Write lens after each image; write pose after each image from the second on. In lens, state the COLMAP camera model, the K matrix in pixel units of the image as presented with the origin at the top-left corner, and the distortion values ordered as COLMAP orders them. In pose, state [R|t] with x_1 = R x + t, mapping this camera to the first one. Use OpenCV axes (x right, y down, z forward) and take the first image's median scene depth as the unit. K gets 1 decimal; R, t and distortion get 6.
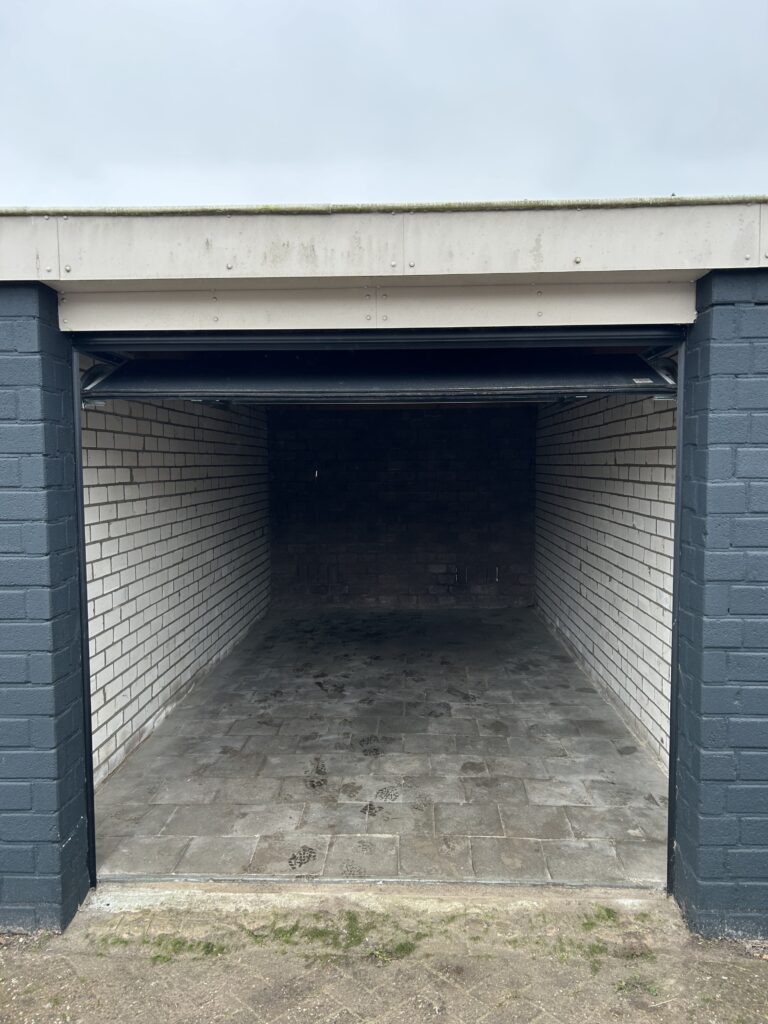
lens RADIAL K [[762.4, 0, 386.2], [0, 762.4, 532.9], [0, 0, 1]] dist [0.113695, -0.000991]
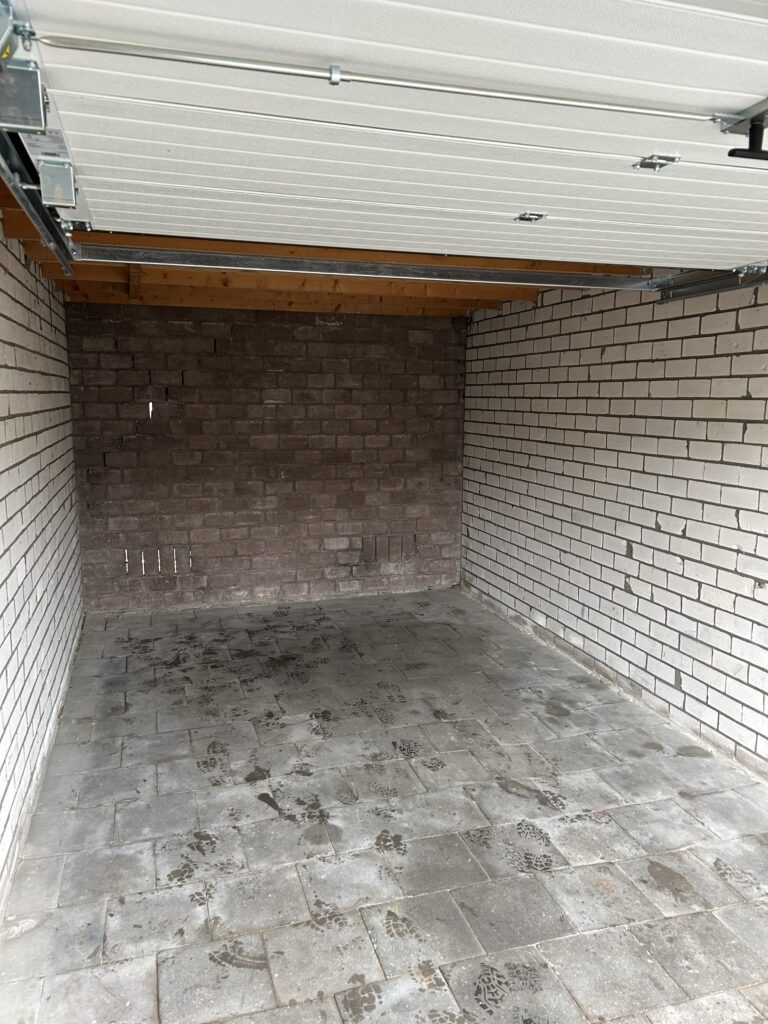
lens RADIAL K [[770.0, 0, 388.8], [0, 770.0, 513.0], [0, 0, 1]] dist [0.033975, -0.004731]
pose [[0.944506, -0.039838, 0.326069, -0.172691], [0.019363, 0.997645, 0.065803, -0.039871], [-0.327922, -0.055838, 0.943053, 0.451215]]
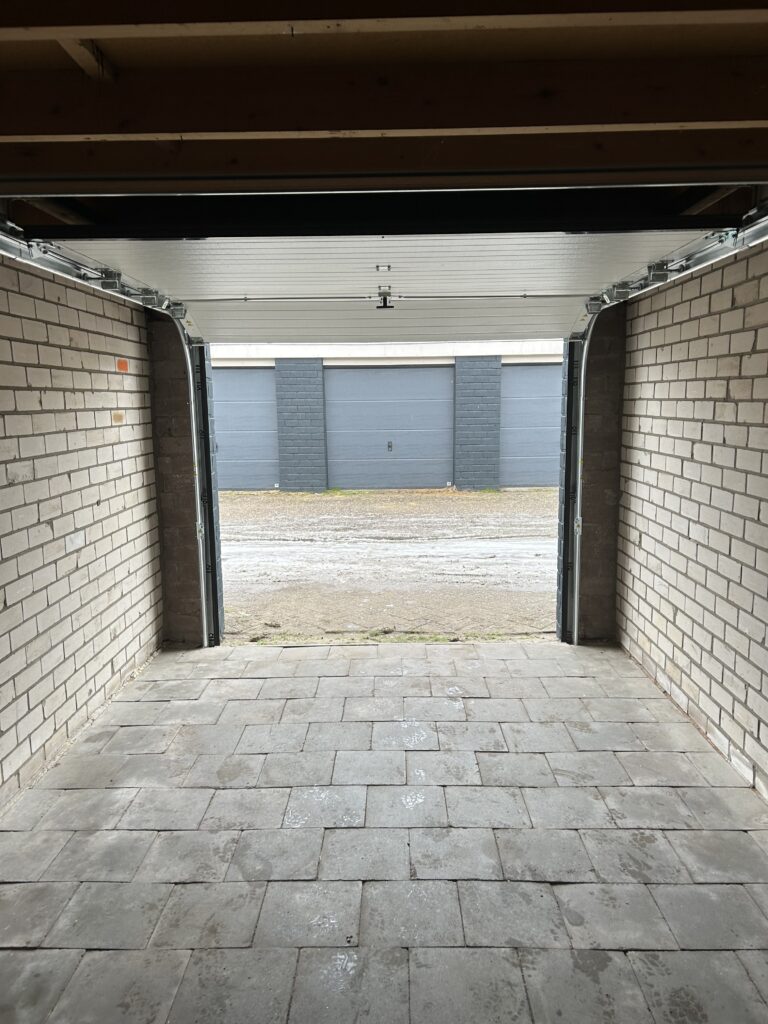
lens RADIAL K [[770.0, 0, 388.8], [0, 770.0, 513.0], [0, 0, 1]] dist [0.033975, -0.004731]
pose [[-0.999323, 0.026816, -0.025180, 0.013287], [0.020075, 0.971165, 0.237563, -0.107728], [0.030824, 0.236896, -0.971046, 1.313486]]
